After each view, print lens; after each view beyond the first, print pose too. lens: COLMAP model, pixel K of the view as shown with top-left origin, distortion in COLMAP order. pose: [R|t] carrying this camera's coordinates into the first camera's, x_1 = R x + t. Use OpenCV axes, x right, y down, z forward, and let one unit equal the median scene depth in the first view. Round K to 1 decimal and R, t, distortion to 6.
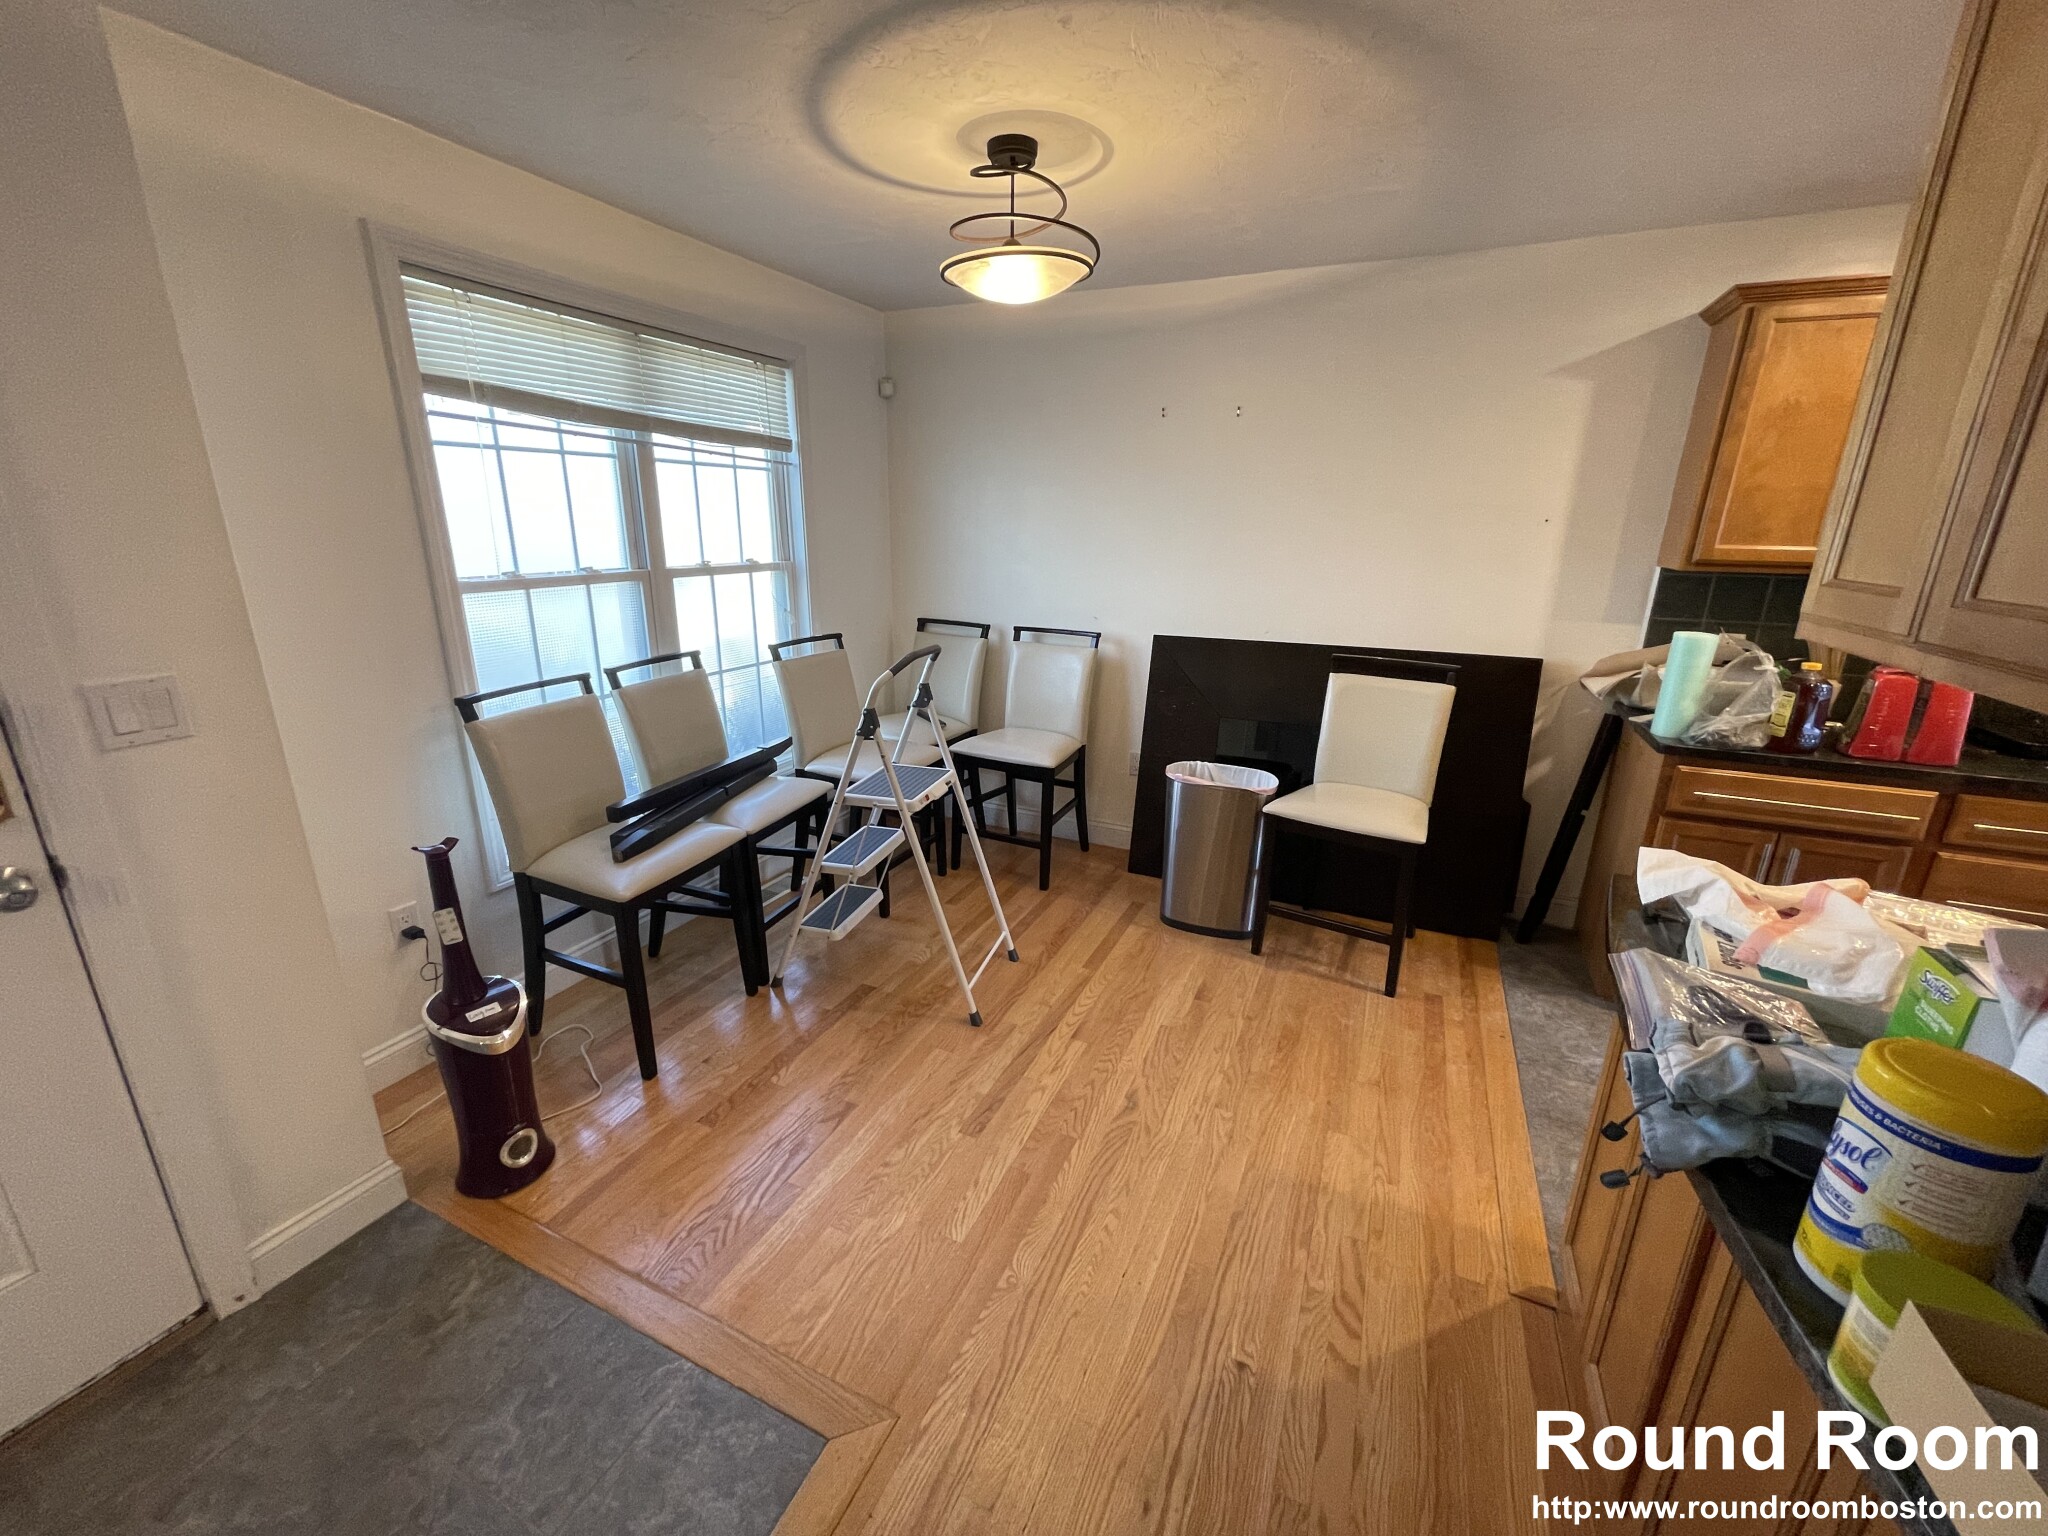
lens RADIAL K [[824.7, 0, 1007.7], [0, 824.7, 761.3], [0, 0, 1]] dist [-0.003914, 0.000650]
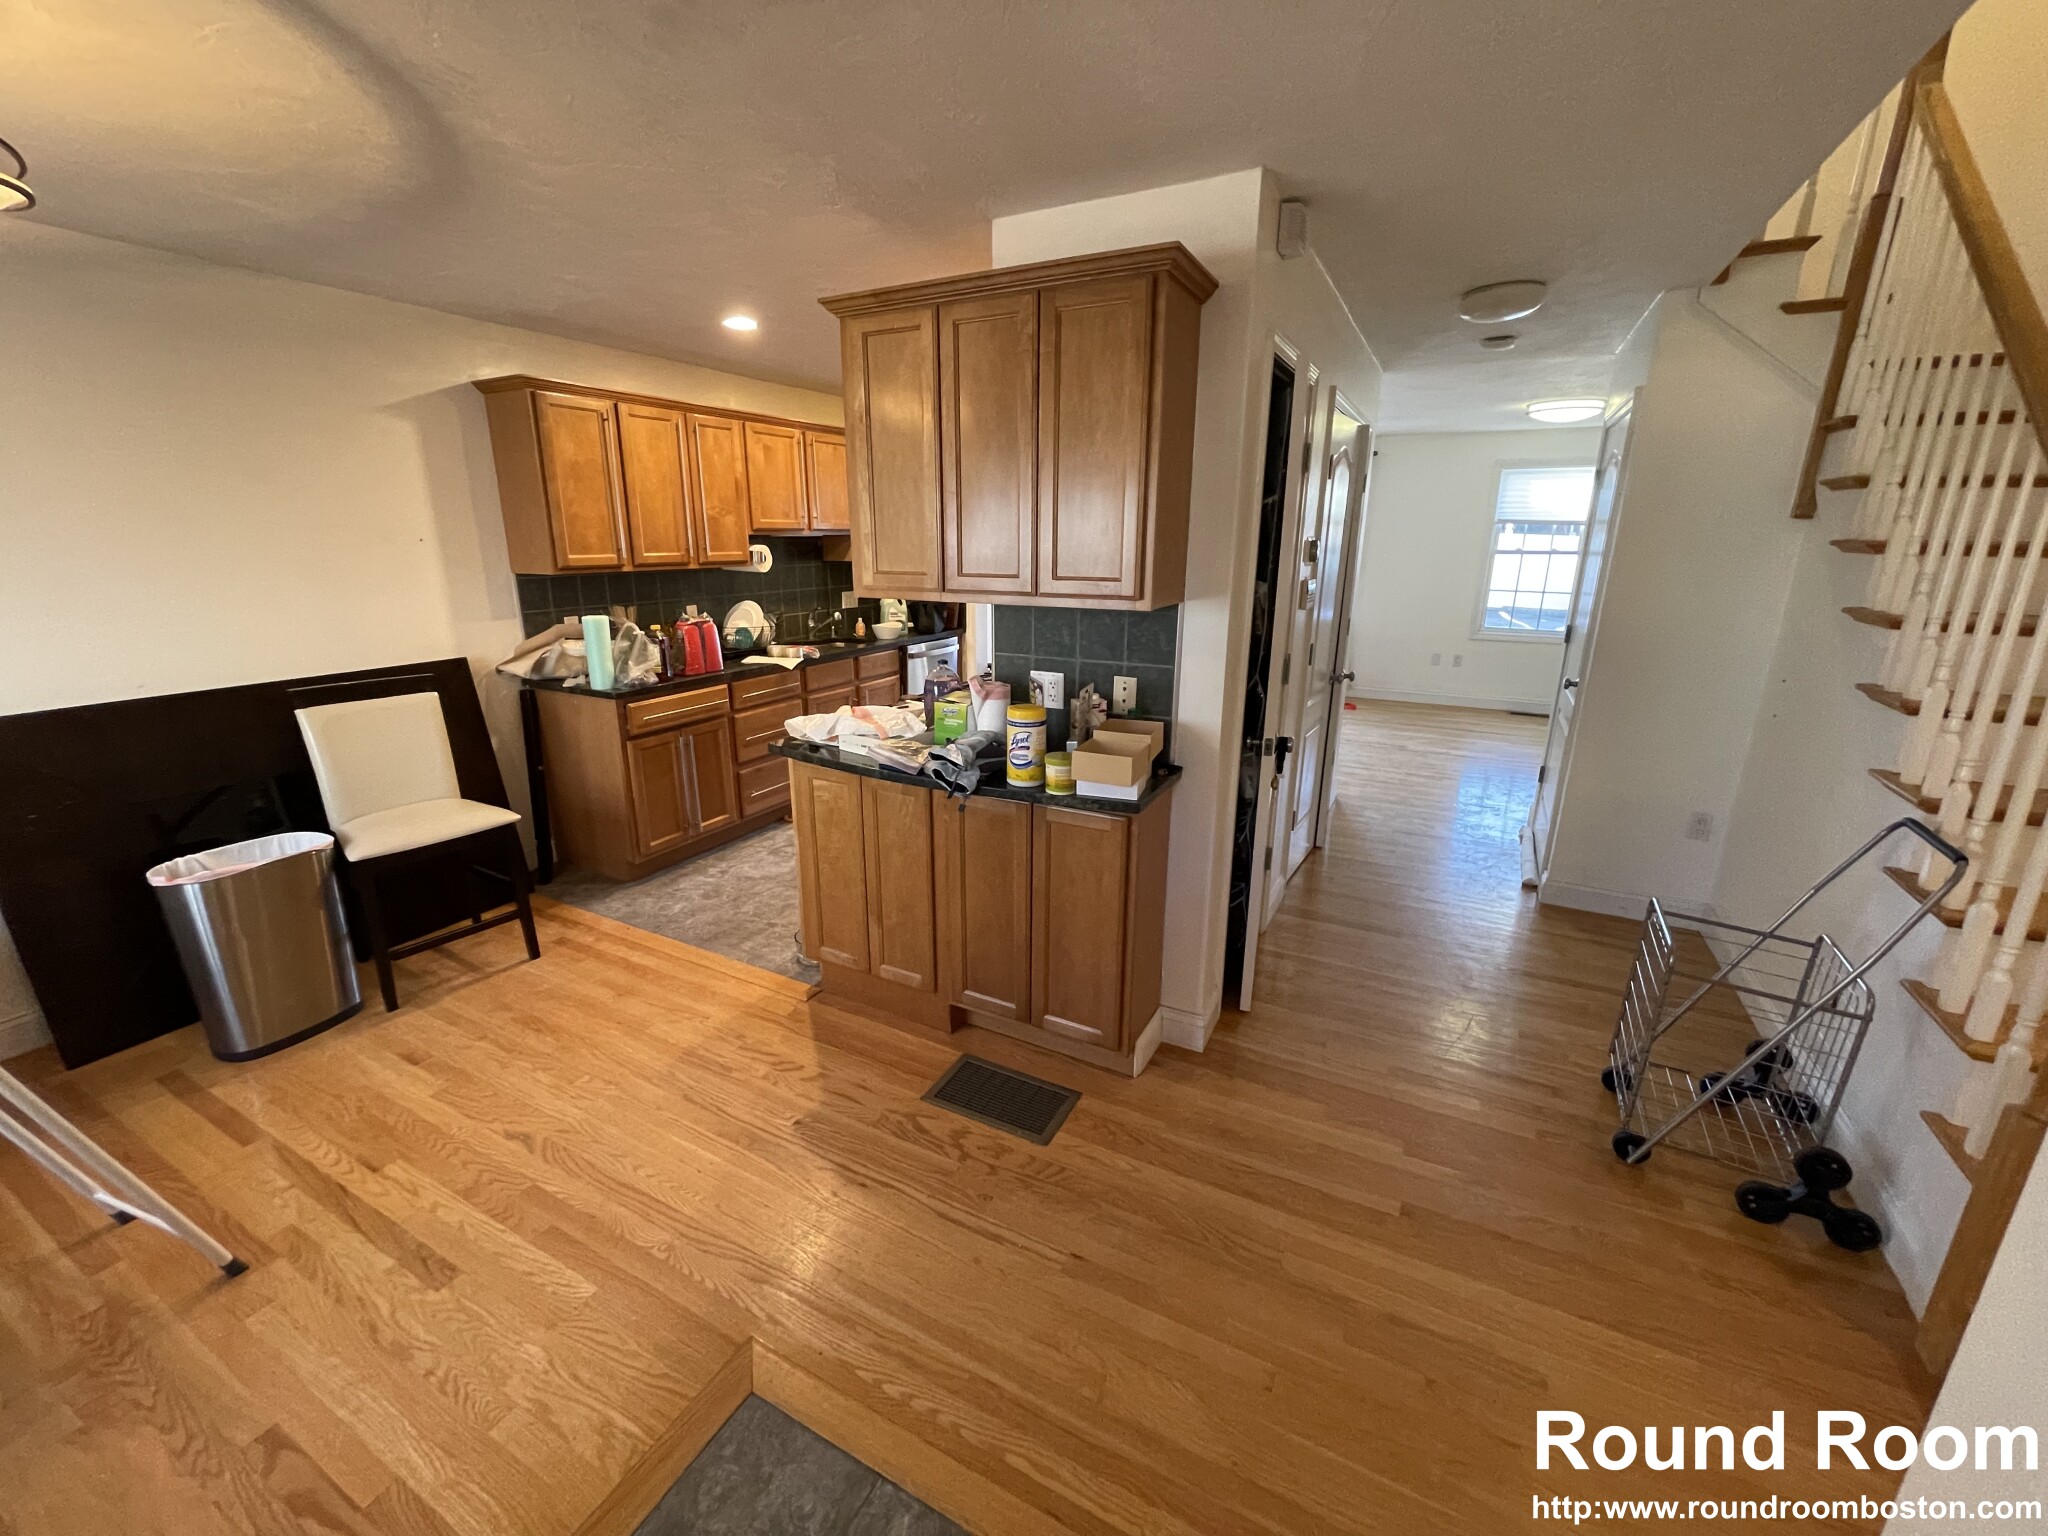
lens RADIAL K [[824.7, 0, 1011.7], [0, 824.7, 761.7], [0, 0, 1]] dist [-0.003914, 0.000650]
pose [[0.050316, -0.276397, 0.959725, -0.579058], [0.281385, 0.925938, 0.251914, -0.076625], [-0.958275, 0.257377, 0.124364, 0.177408]]
